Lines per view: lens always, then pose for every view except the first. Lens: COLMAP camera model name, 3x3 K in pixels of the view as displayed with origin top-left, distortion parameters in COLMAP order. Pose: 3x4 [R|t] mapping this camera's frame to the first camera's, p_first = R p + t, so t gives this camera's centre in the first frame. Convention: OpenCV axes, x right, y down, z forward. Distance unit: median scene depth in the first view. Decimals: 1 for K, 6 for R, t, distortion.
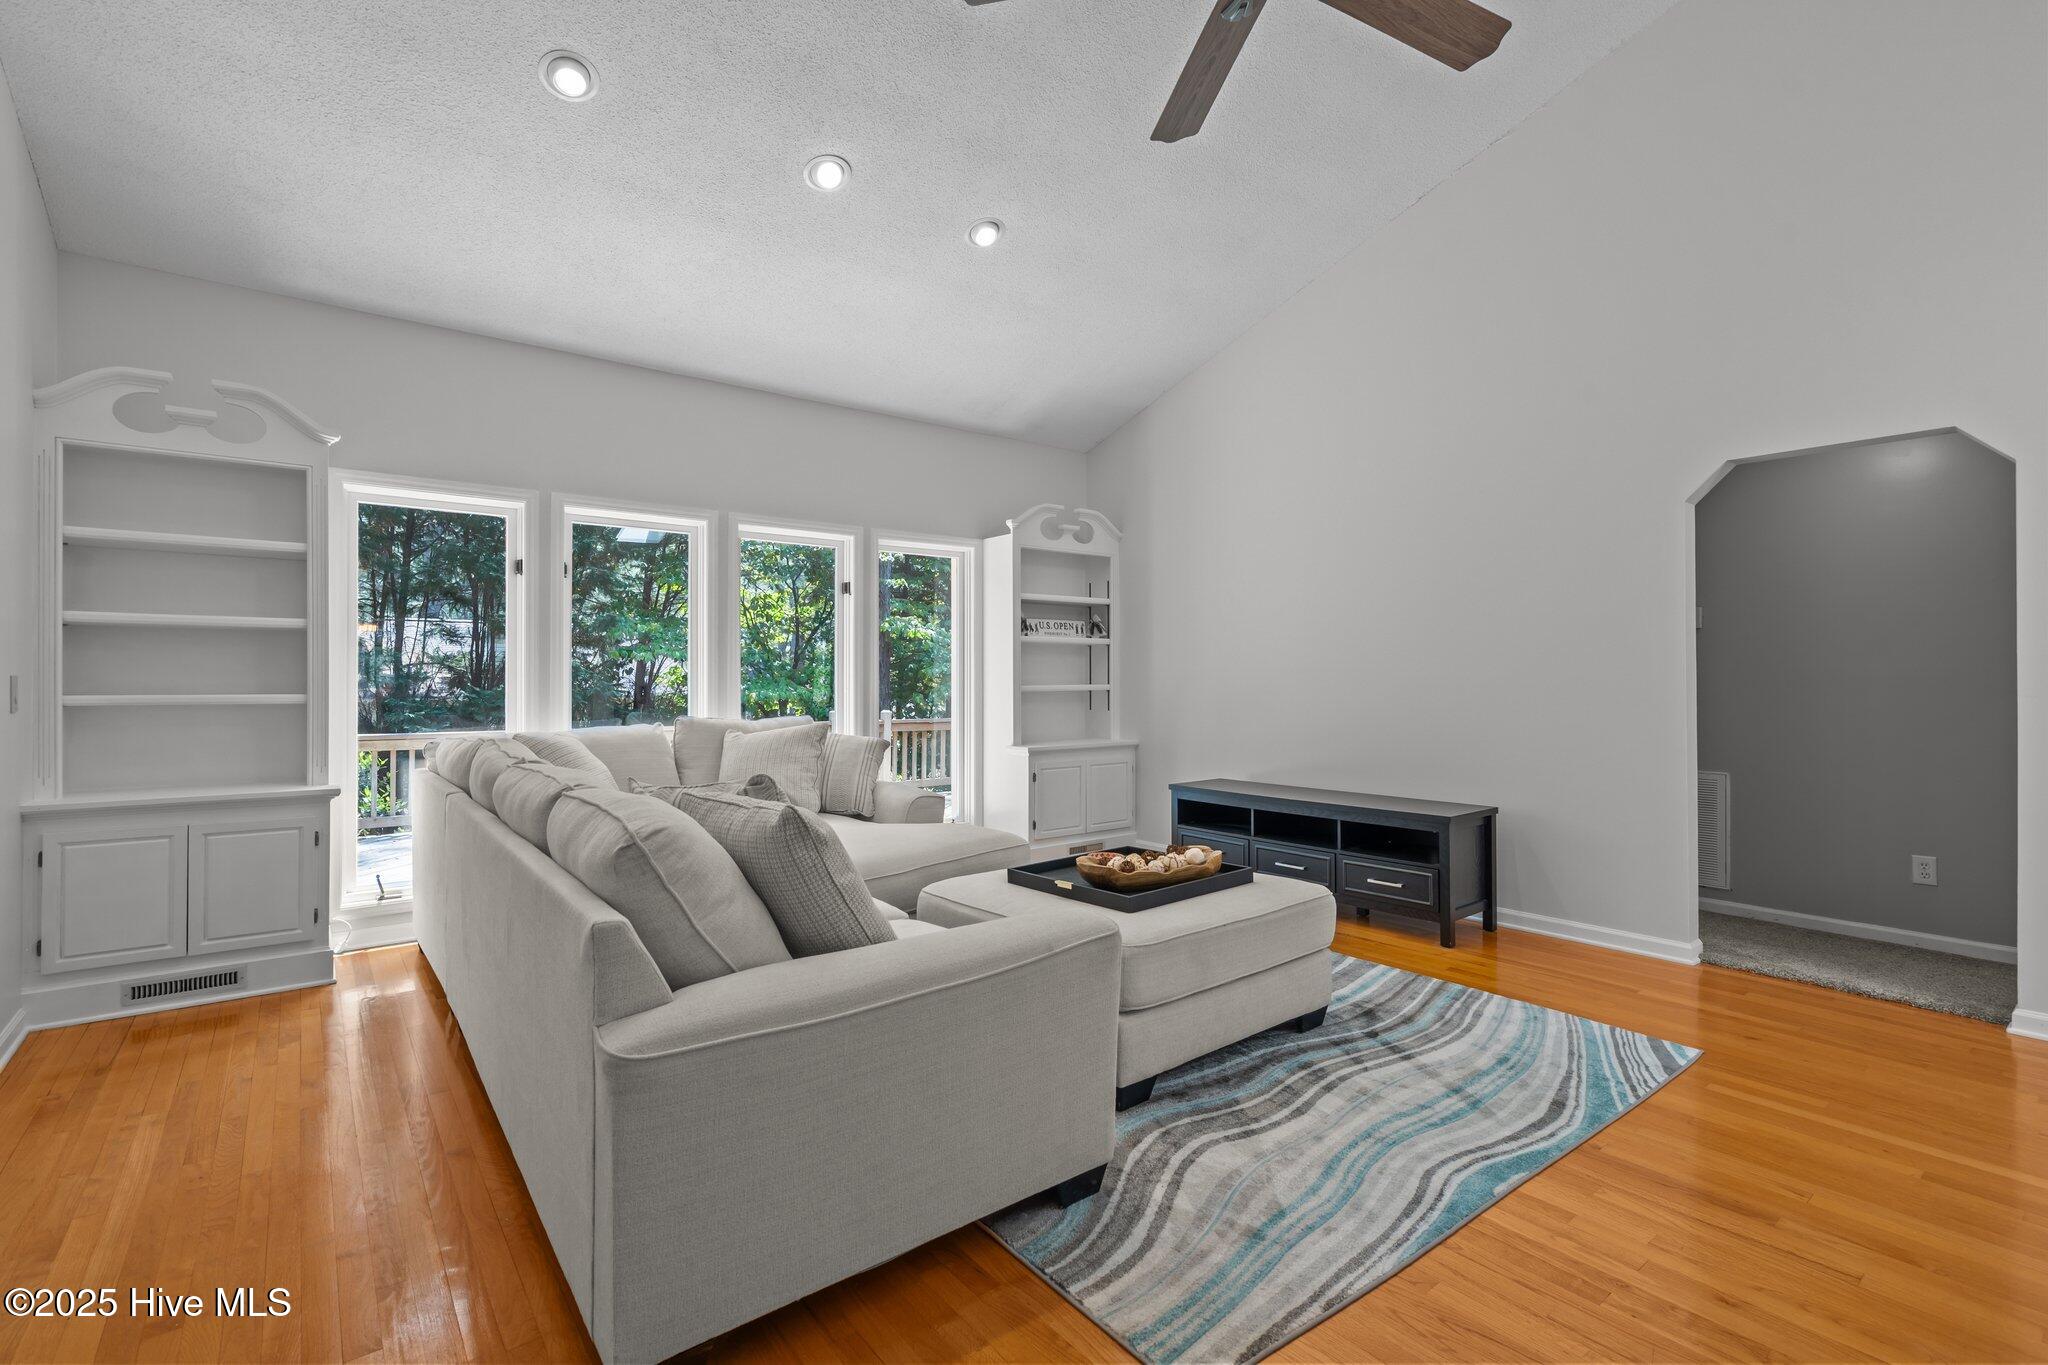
lens RADIAL K [[923.7, 0, 1031.9], [0, 923.7, 674.0], [0, 0, 1]] dist [0.002152, -0.000067]
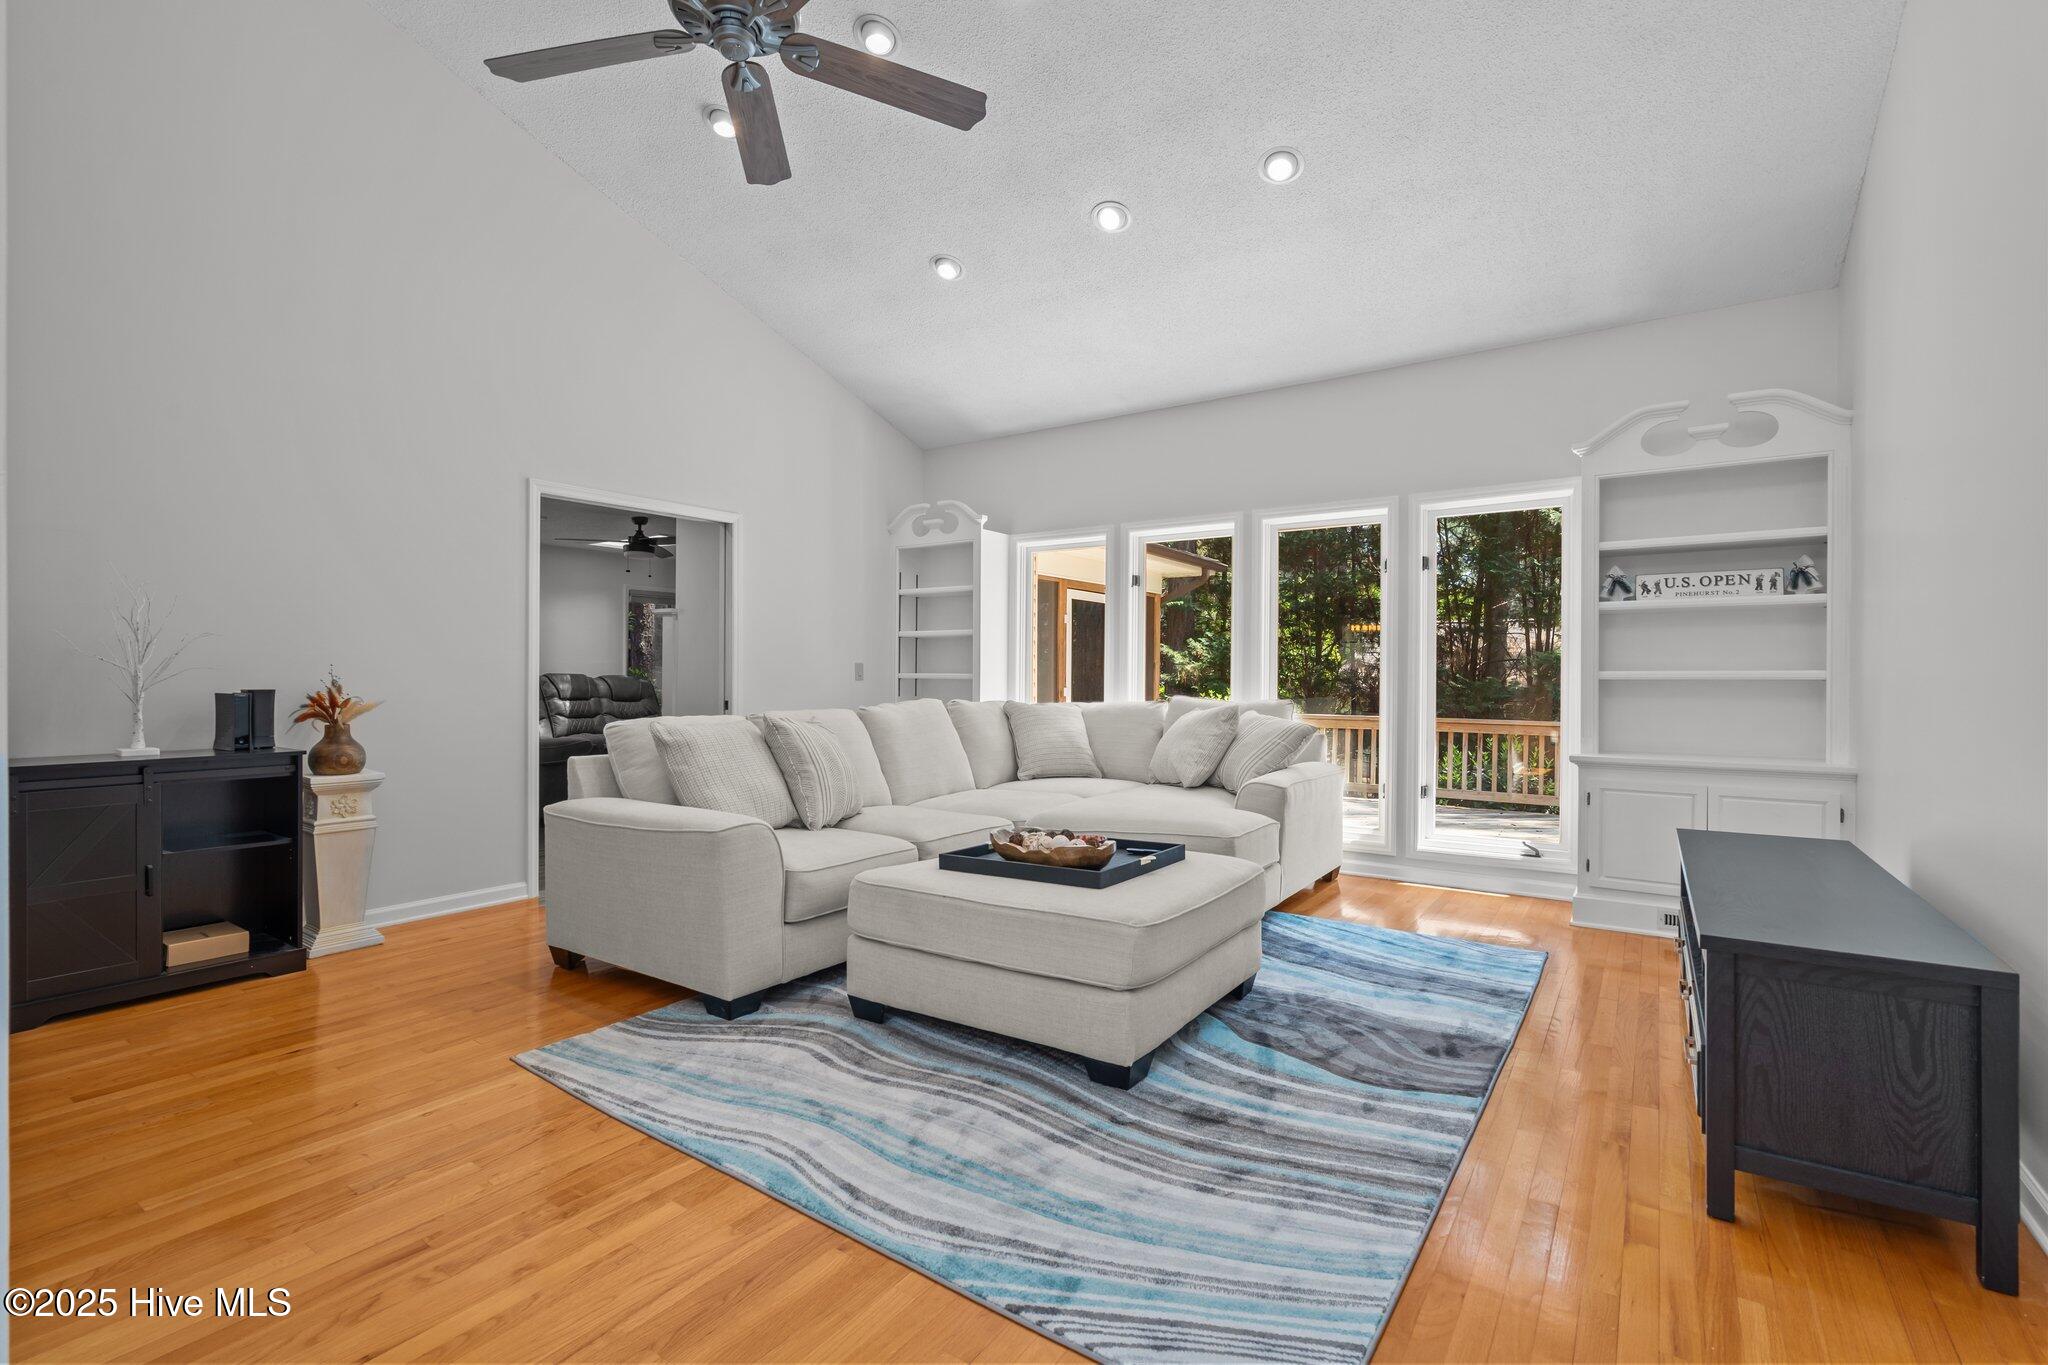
lens RADIAL K [[923.7, 0, 1021.8], [0, 923.7, 684.3], [0, 0, 1]] dist [0.002152, -0.000067]
pose [[0.295134, 0.013669, -0.955358, 1.117727], [0.004190, 0.999870, 0.015600, 0.020132], [0.955447, -0.008607, 0.295038, 0.735527]]
